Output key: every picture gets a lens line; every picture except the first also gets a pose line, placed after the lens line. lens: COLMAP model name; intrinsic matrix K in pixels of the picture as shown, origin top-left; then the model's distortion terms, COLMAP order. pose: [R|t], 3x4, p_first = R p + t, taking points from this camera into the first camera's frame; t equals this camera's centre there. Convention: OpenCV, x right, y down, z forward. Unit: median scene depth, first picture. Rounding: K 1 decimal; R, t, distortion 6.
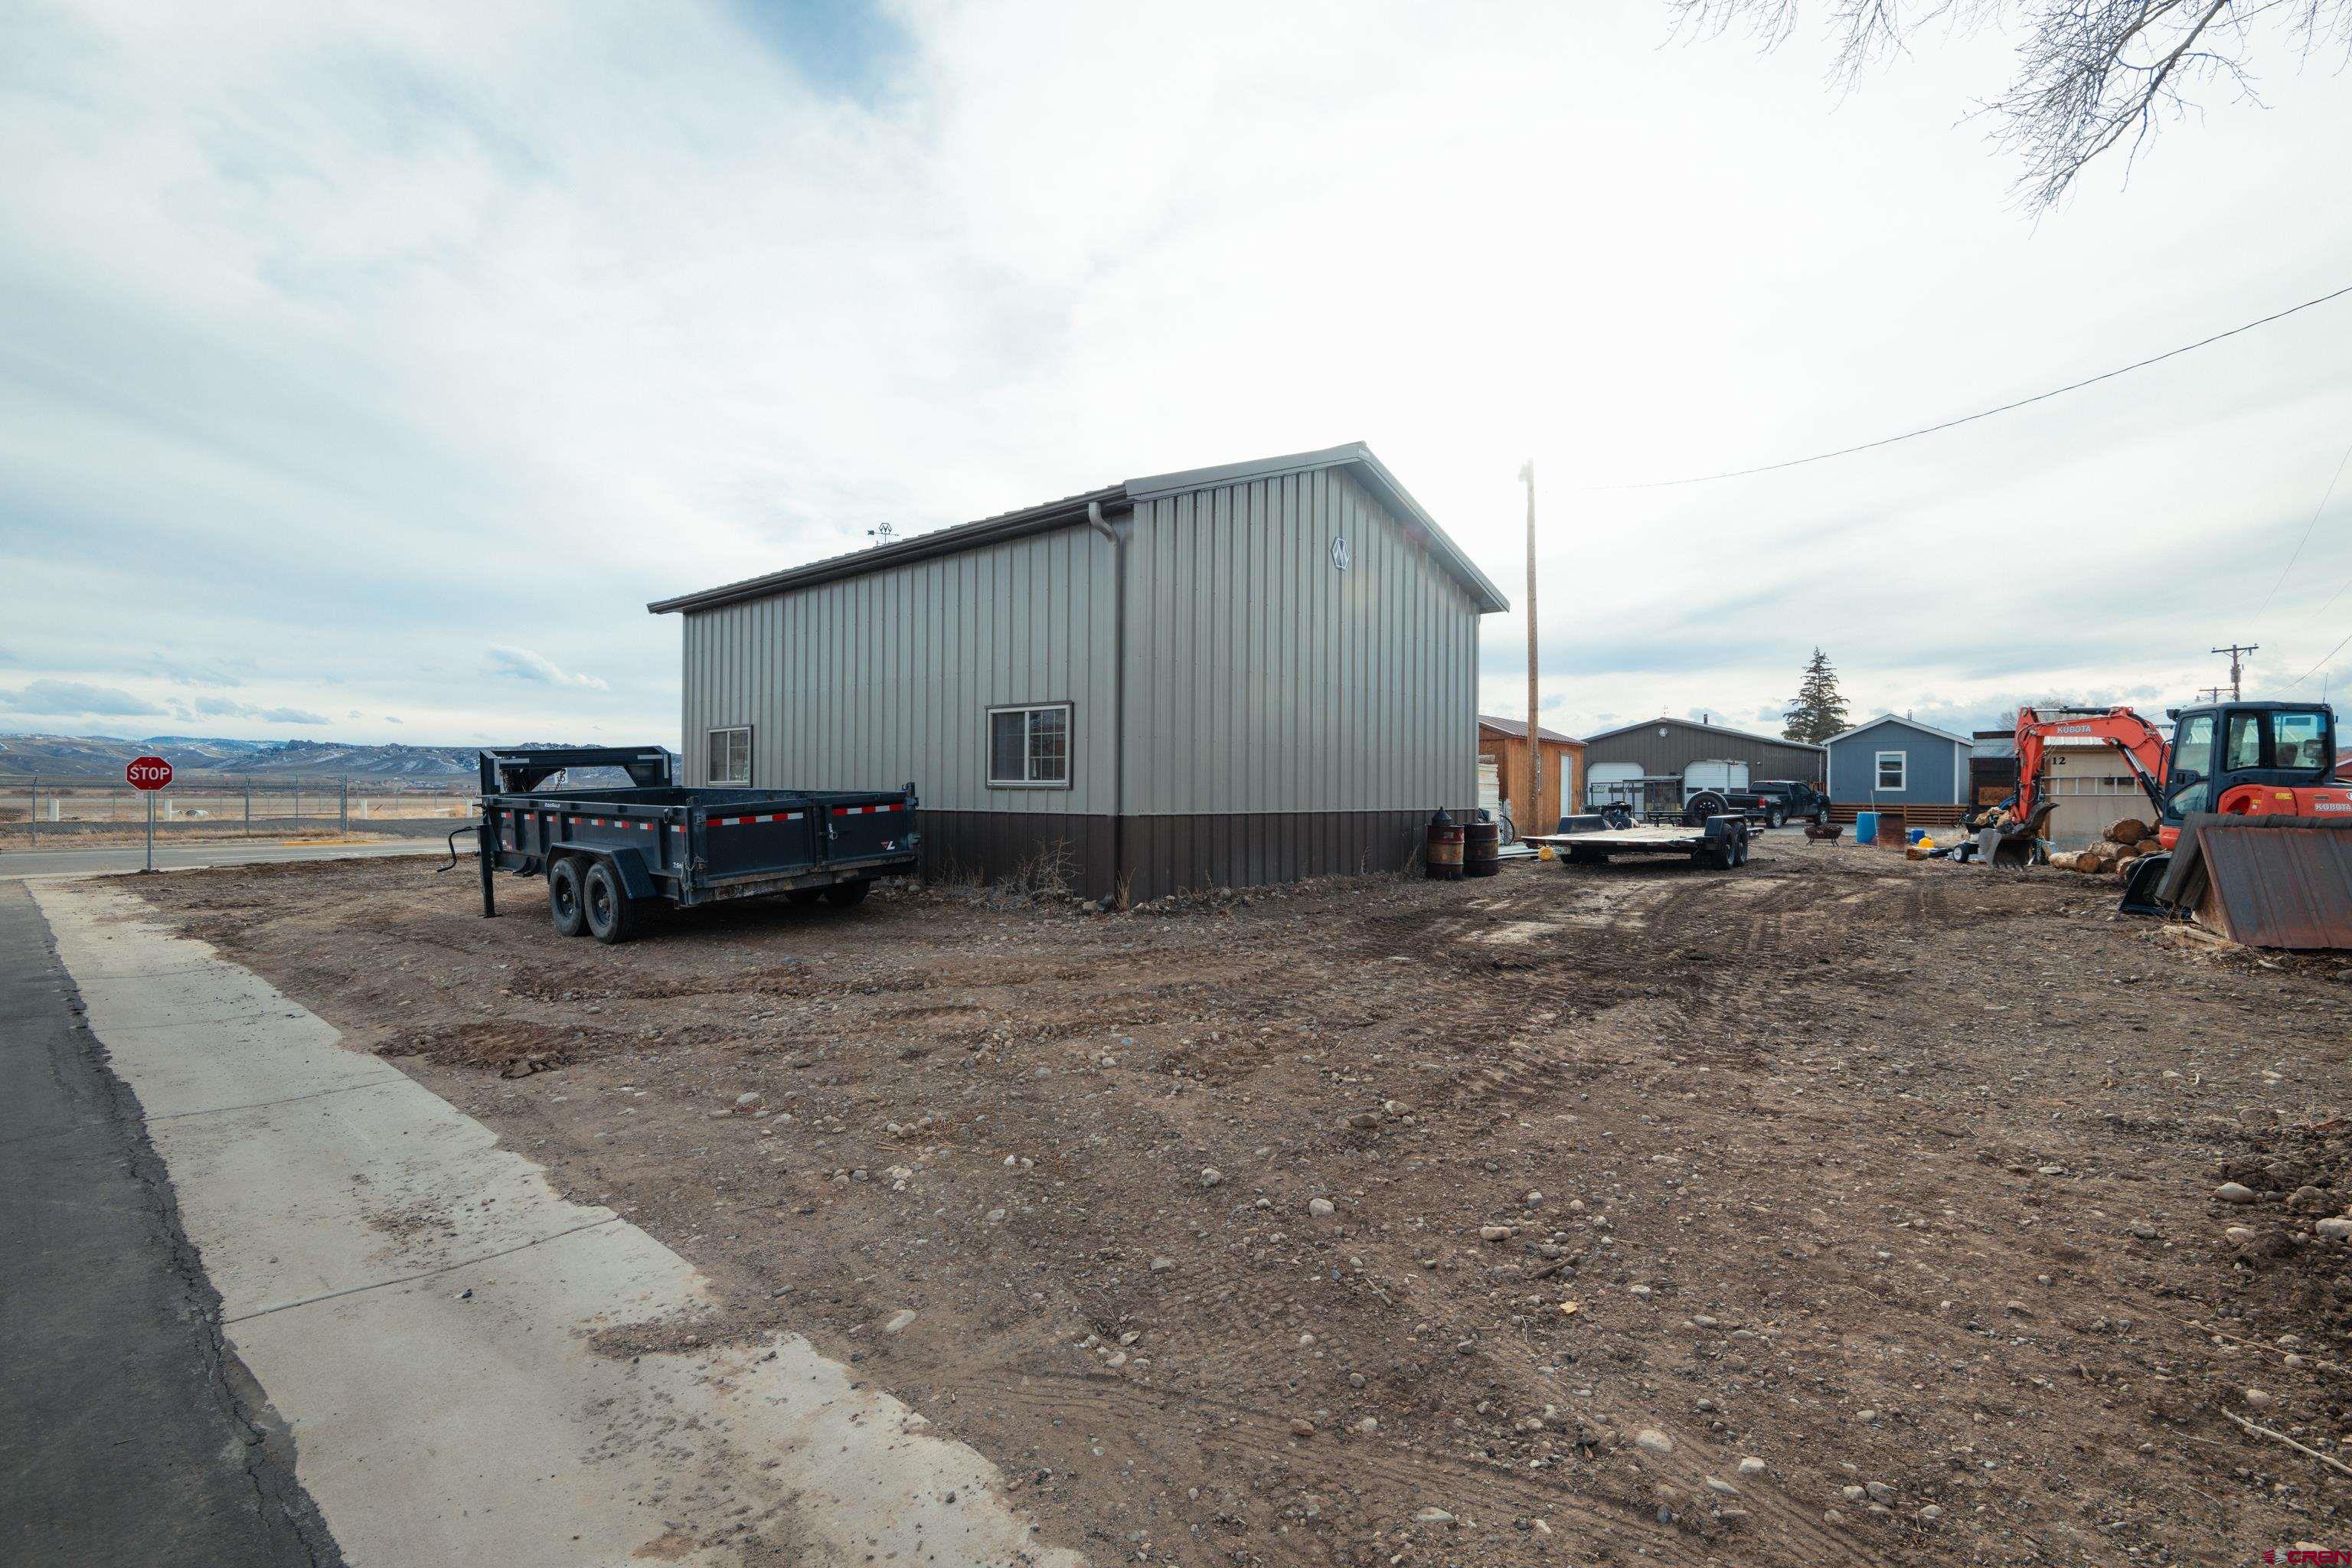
lens RADIAL K [[1095.1, 0, 1176.0], [0, 1095.1, 784.0], [0, 0, 1]] dist [0.005769, -0.009539]
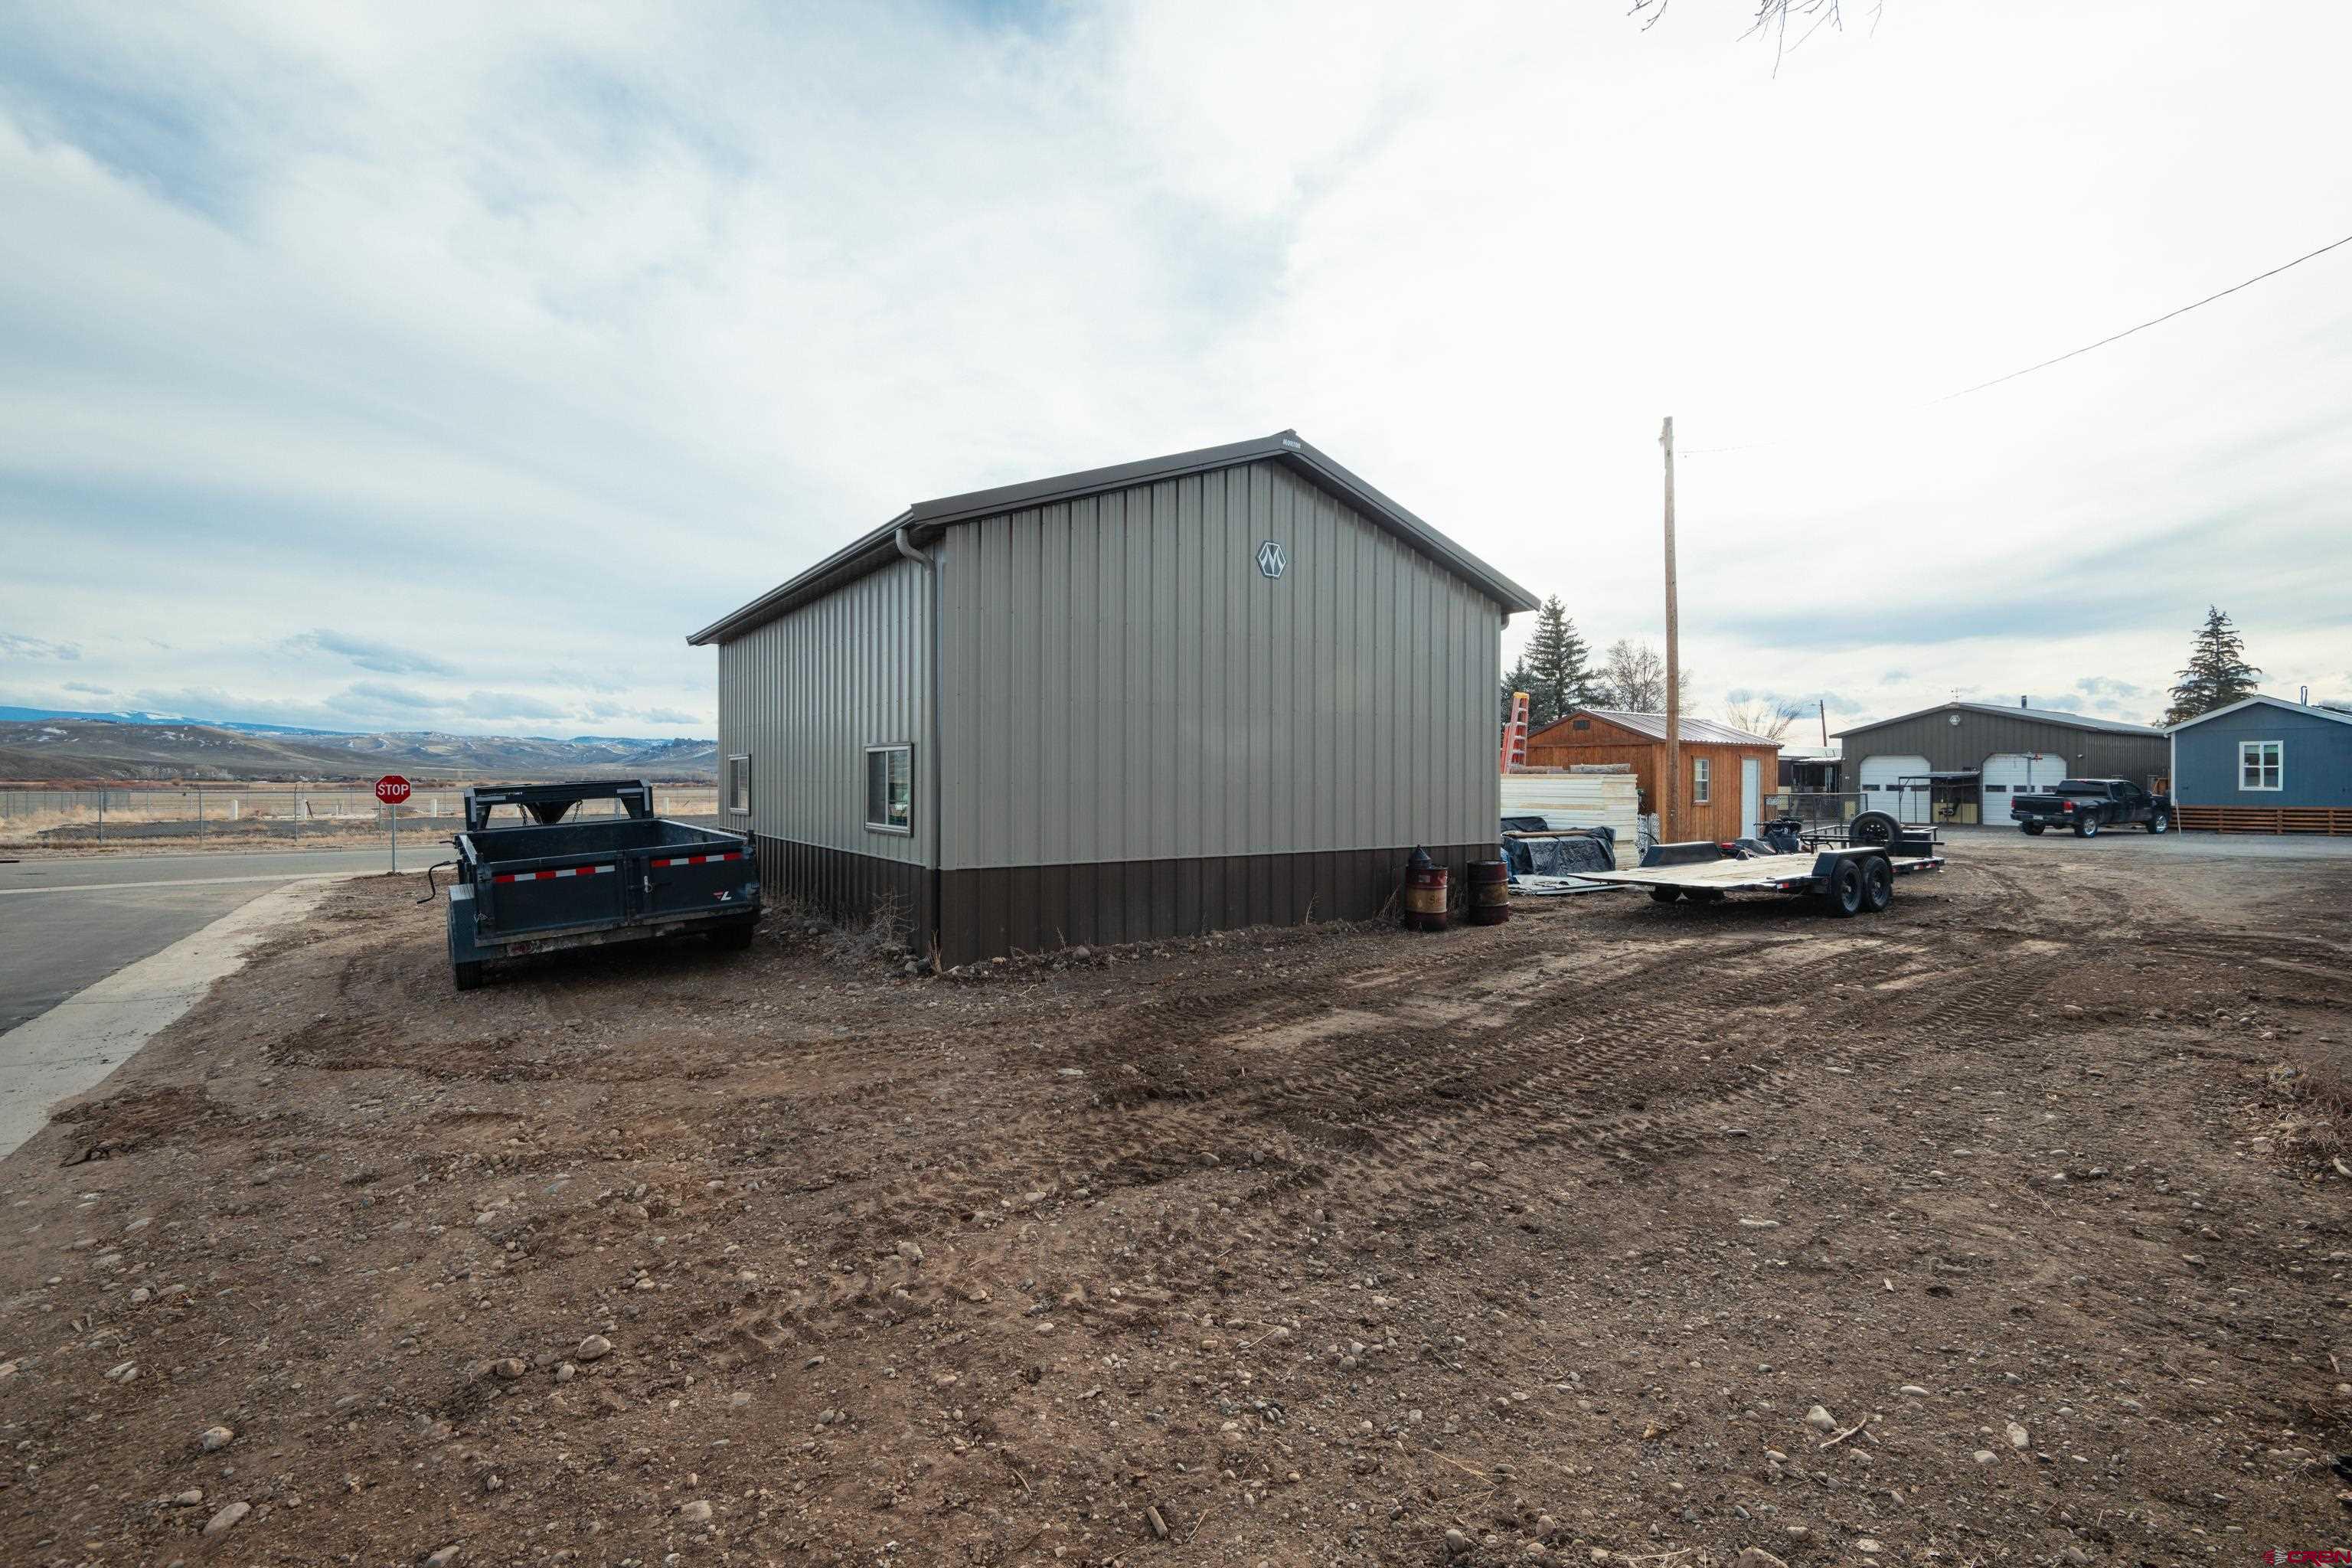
lens RADIAL K [[1095.1, 0, 1176.0], [0, 1095.1, 784.0], [0, 0, 1]] dist [0.005769, -0.009539]
pose [[0.969223, -0.003589, -0.246160, 0.296037], [0.006216, 0.999932, 0.009896, -0.040620], [0.246107, -0.011121, 0.969179, 0.131124]]
